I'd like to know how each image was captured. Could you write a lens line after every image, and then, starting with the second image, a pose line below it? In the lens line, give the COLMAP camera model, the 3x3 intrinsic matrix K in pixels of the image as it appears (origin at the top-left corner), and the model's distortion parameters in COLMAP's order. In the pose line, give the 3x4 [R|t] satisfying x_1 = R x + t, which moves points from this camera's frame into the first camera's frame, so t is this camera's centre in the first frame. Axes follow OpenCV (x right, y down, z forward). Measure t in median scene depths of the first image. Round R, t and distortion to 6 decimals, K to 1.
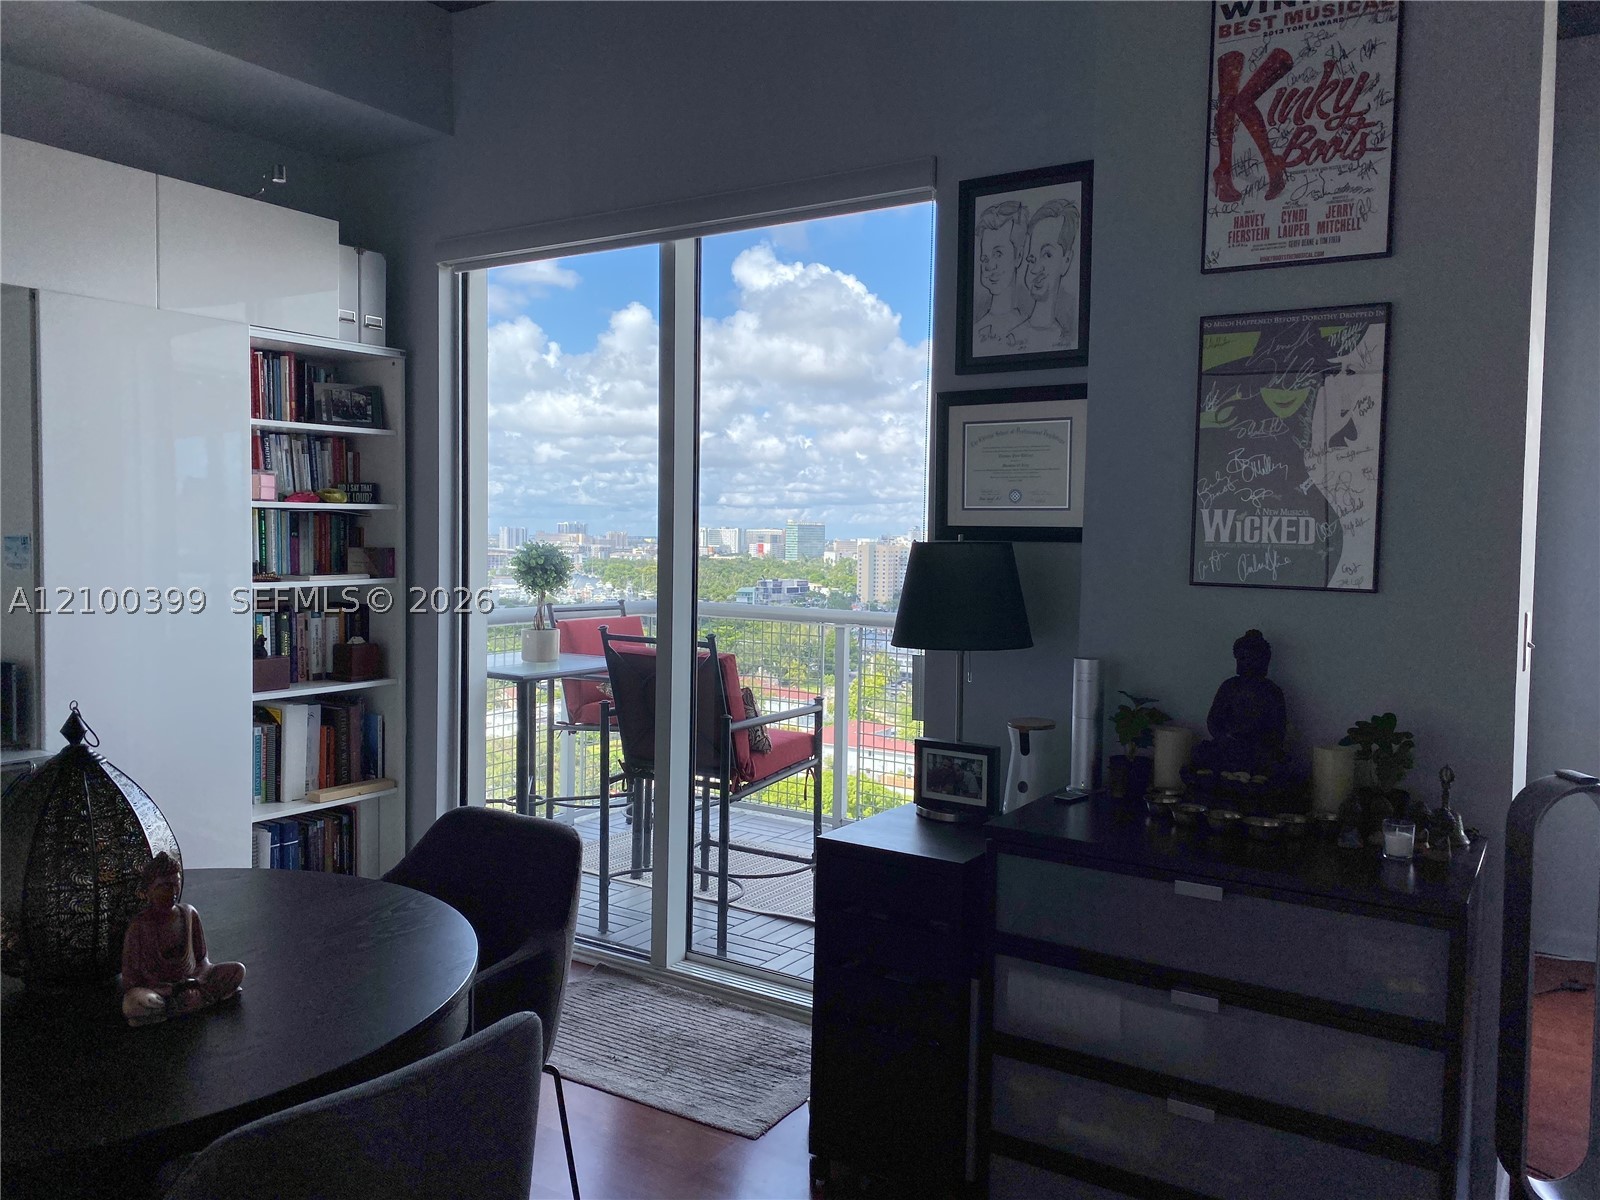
lens RADIAL K [[1251.6, 0, 799.6], [0, 1251.6, 597.6], [0, 0, 1]] dist [0.010602, -0.025085]
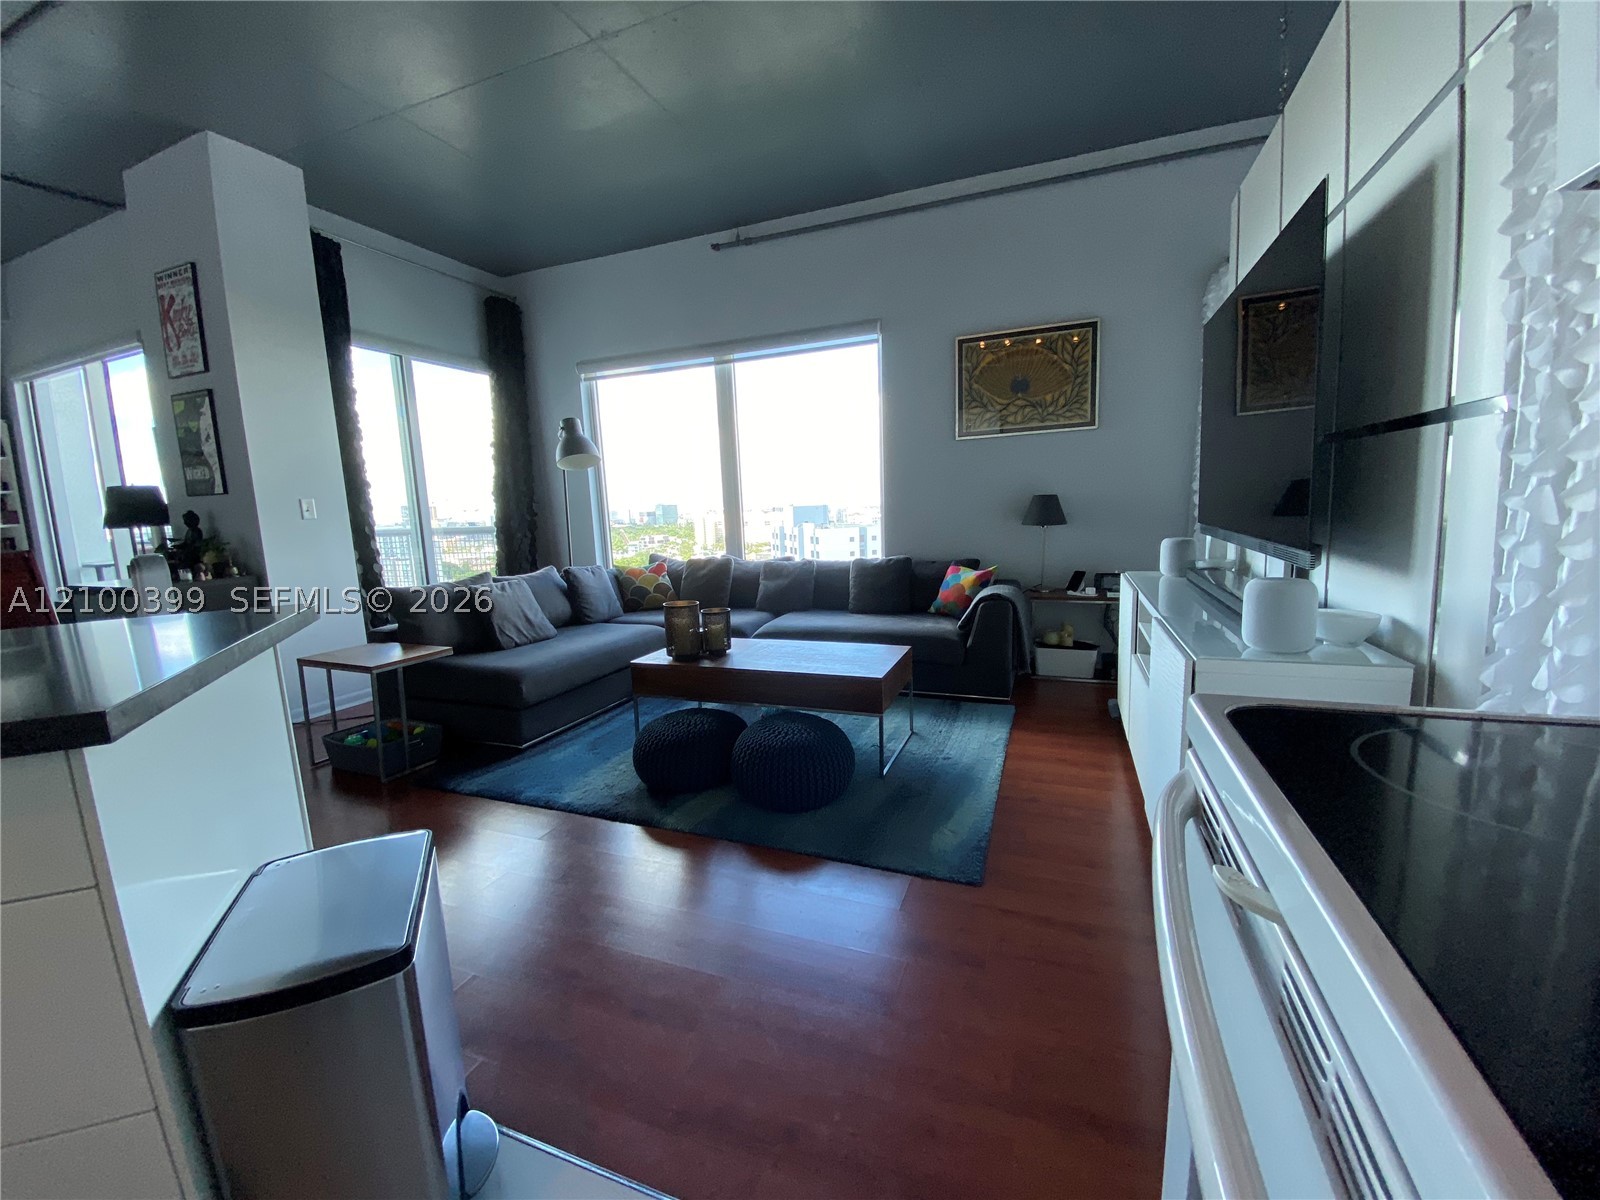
lens RADIAL K [[667.2, 0, 816.4], [0, 667.2, 611.2], [0, 0, 1]] dist [-0.004102, -0.008404]
pose [[0.976295, -0.085806, 0.198711, 1.388631], [0.064623, 0.991745, 0.110748, 0.173346], [-0.206573, -0.095281, 0.973781, -0.725556]]
